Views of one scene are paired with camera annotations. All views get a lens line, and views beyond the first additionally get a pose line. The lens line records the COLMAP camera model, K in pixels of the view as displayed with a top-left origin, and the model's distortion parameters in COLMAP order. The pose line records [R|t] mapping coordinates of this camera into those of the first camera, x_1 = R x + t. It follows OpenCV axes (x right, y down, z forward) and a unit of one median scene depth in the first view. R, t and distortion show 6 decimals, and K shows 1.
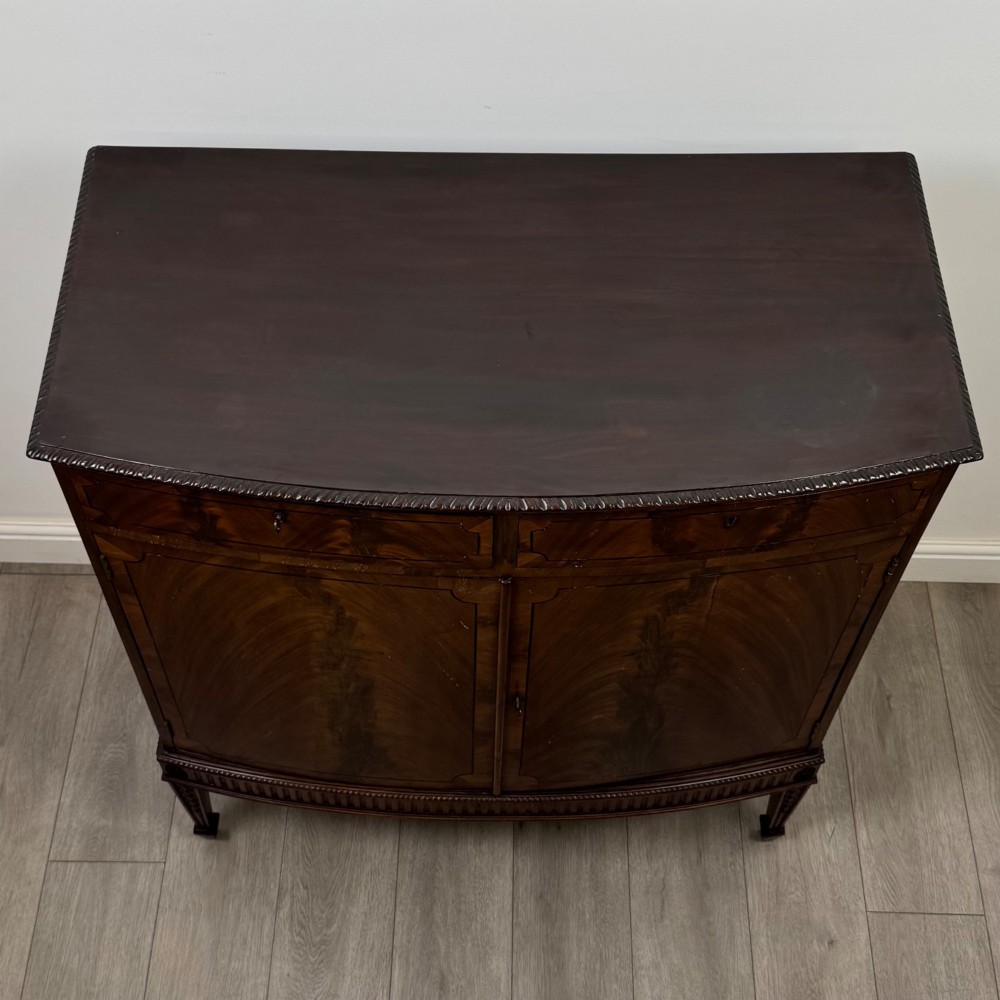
lens RADIAL K [[1457.2, 0, 501.8], [0, 1457.2, 499.8], [0, 0, 1]] dist [0.114050, -0.056440]
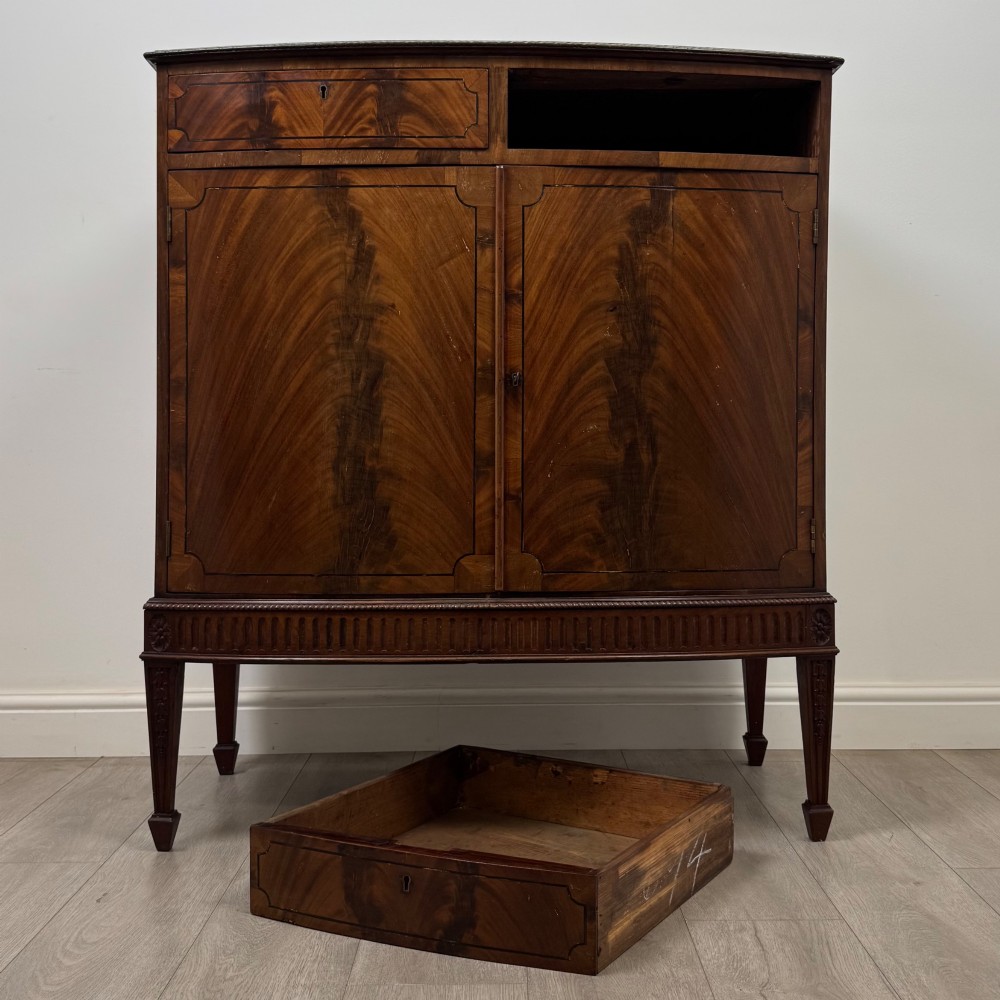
lens RADIAL K [[1195.9, 0, 524.1], [0, 1195.9, 443.2], [0, 0, 1]] dist [0.137866, -0.213455]
pose [[0.999397, -0.018770, 0.029222, -0.009611], [0.034715, 0.564919, -0.824416, 0.917142], [-0.001034, 0.824933, 0.565230, 0.549998]]
